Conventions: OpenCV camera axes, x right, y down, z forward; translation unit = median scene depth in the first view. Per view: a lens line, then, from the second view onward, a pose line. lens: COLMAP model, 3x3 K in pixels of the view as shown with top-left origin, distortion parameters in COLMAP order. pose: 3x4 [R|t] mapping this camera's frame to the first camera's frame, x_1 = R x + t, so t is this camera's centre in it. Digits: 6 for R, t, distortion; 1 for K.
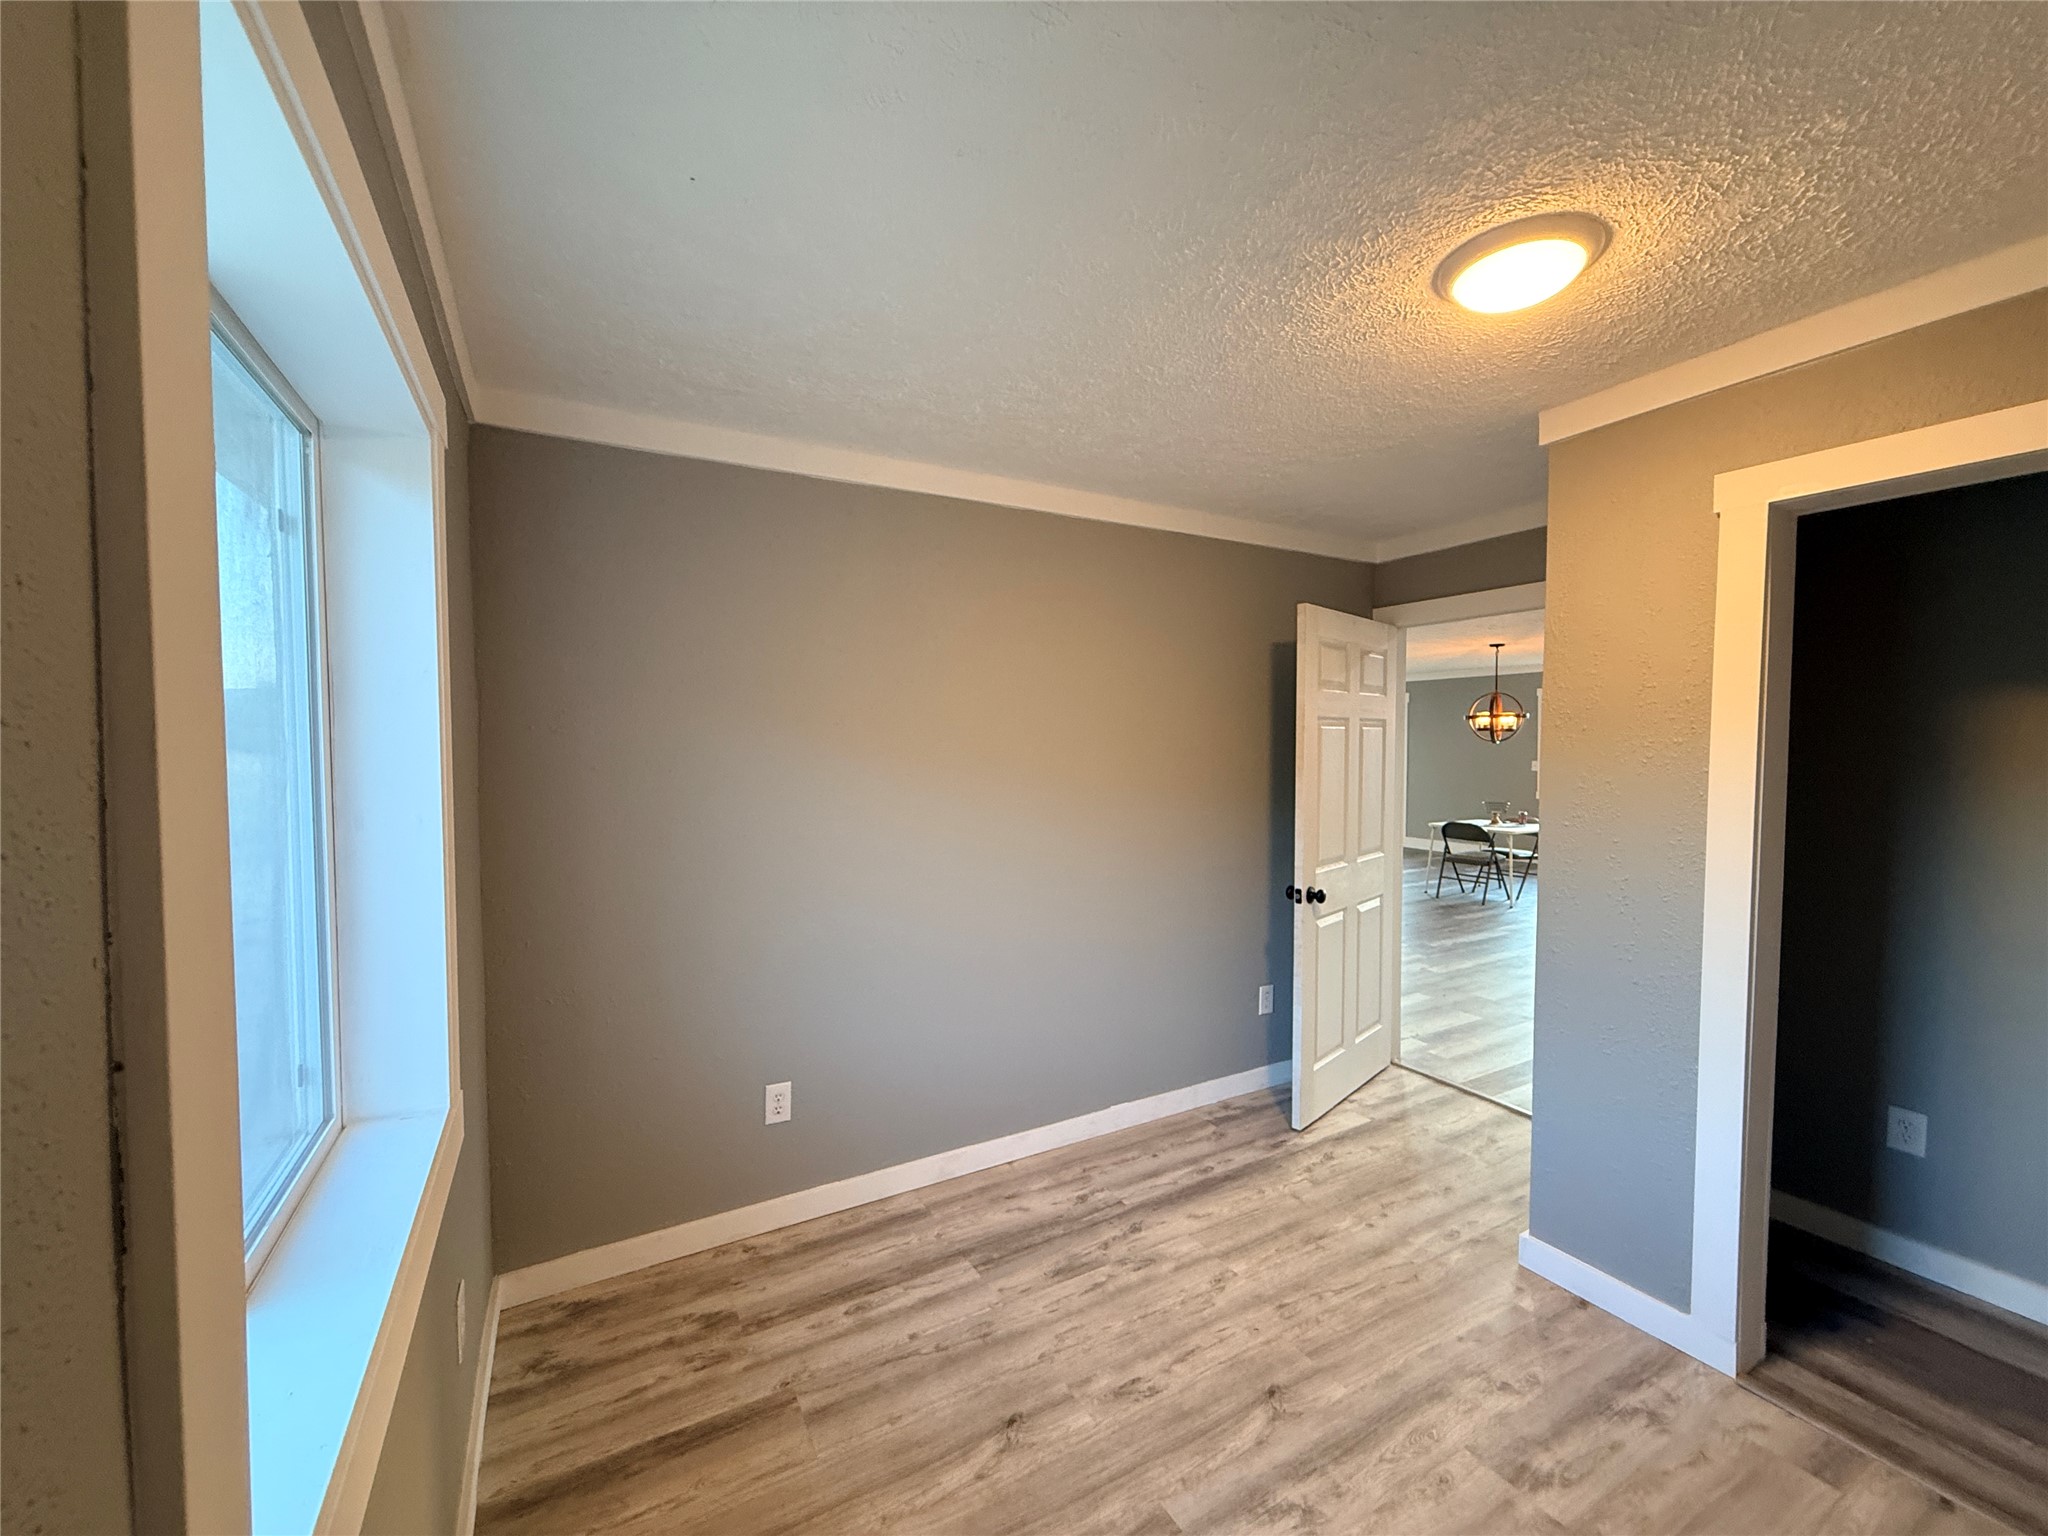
lens RADIAL K [[817.9, 0, 1018.9], [0, 817.9, 766.6], [0, 0, 1]] dist [0.002063, -0.000690]
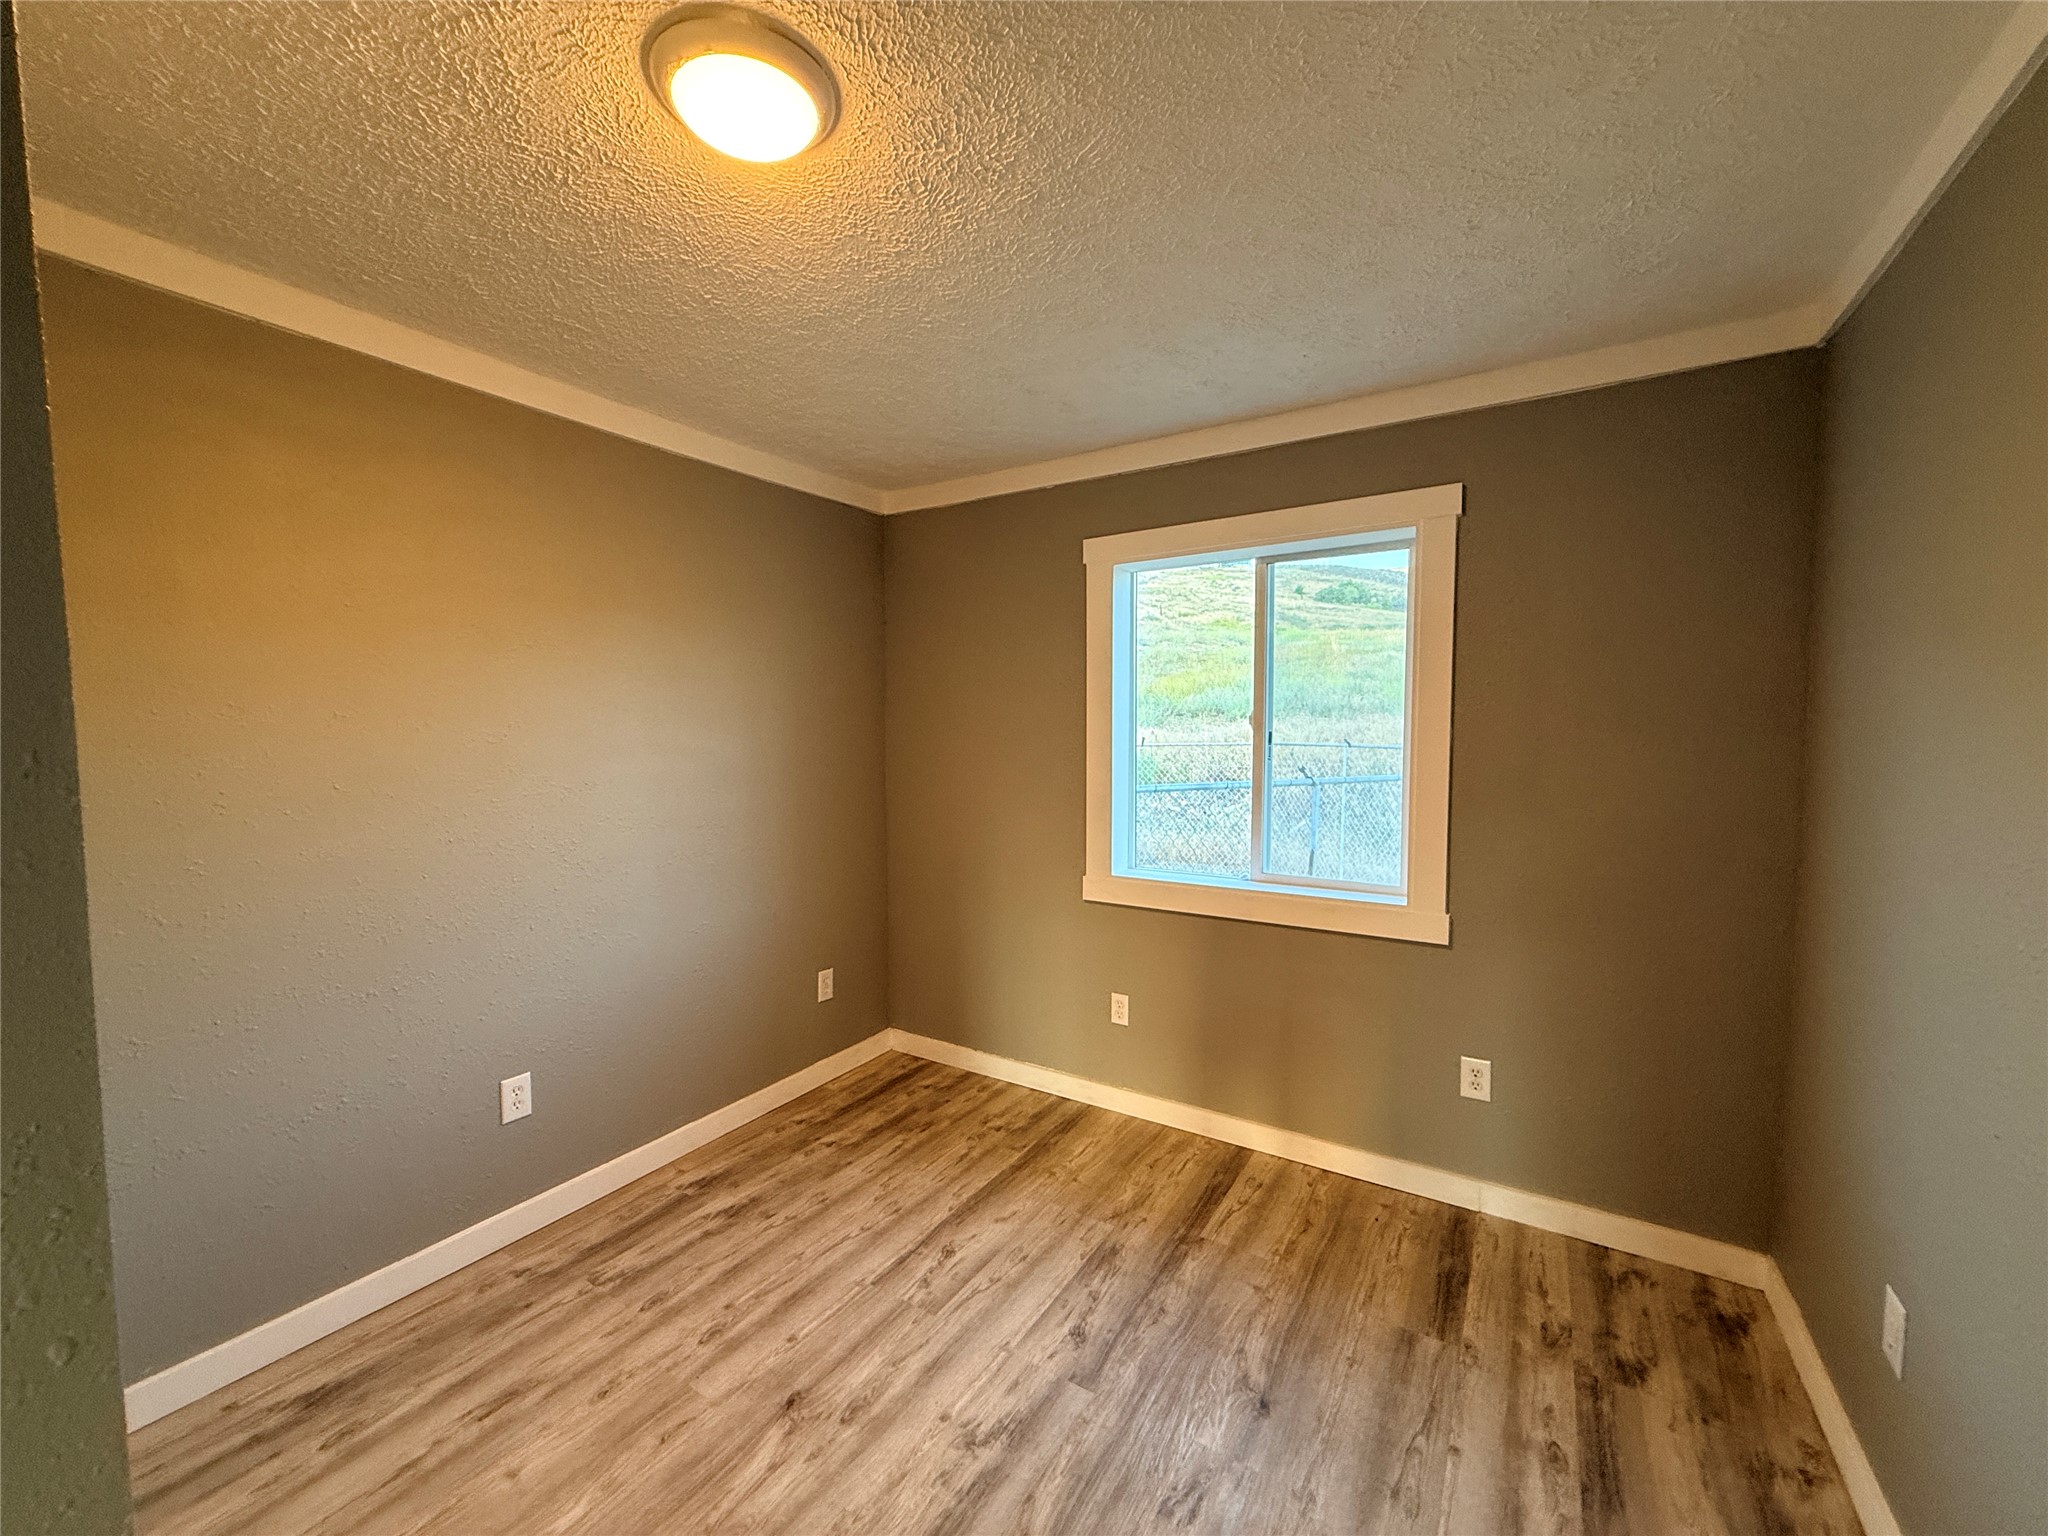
lens RADIAL K [[817.9, 0, 1024.8], [0, 817.9, 765.2], [0, 0, 1]] dist [0.002063, -0.000690]
pose [[-0.876311, 0.028739, -0.480888, 0.667584], [-0.012198, 0.996575, 0.081785, -0.014623], [0.481592, 0.077535, -0.872959, 1.632520]]
